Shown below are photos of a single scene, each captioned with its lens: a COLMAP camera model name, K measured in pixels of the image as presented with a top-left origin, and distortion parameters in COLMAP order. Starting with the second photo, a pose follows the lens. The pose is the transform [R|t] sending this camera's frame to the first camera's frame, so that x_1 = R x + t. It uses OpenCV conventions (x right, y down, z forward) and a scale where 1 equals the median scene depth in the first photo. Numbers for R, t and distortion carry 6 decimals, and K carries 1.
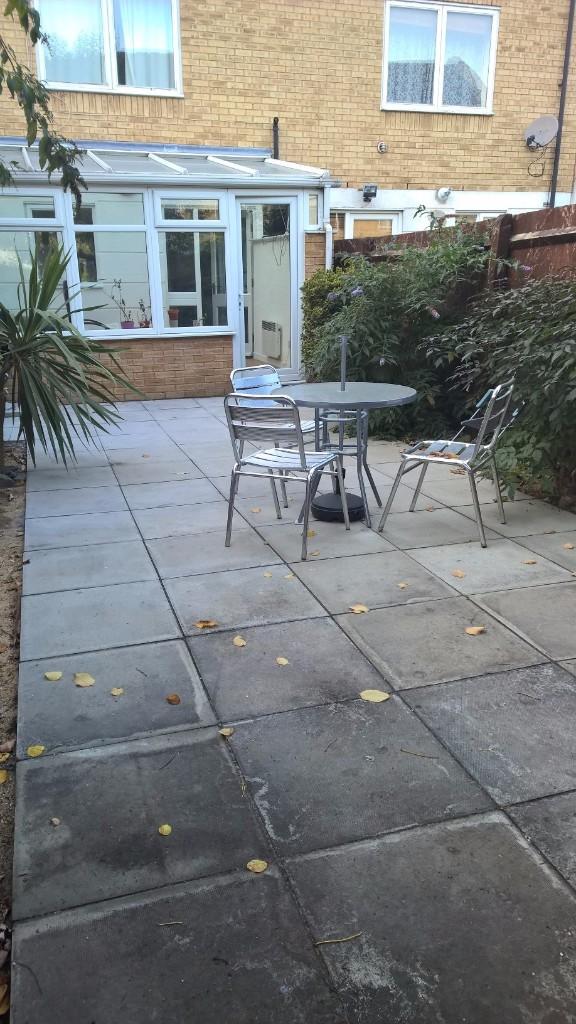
lens RADIAL K [[751.1, 0, 273.6], [0, 751.1, 532.5], [0, 0, 1]] dist [0.071026, -0.062791]
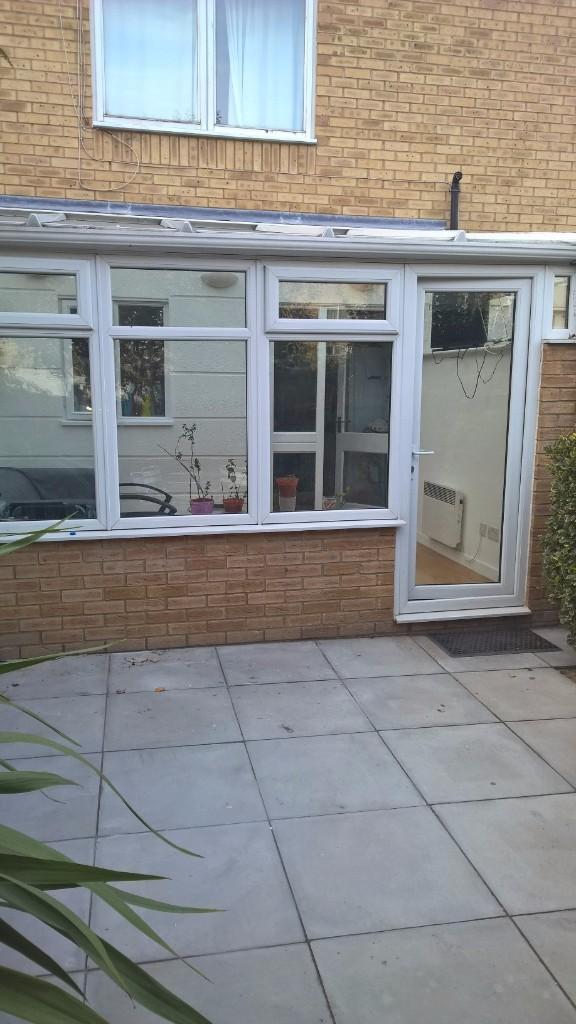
lens RADIAL K [[751.1, 0, 270.6], [0, 751.1, 523.4], [0, 0, 1]] dist [0.071026, -0.062791]
pose [[0.993396, 0.035963, -0.108955, -0.086214], [-0.051583, 0.988214, -0.144127, -0.186677], [0.102488, 0.148795, 0.983543, 0.482880]]
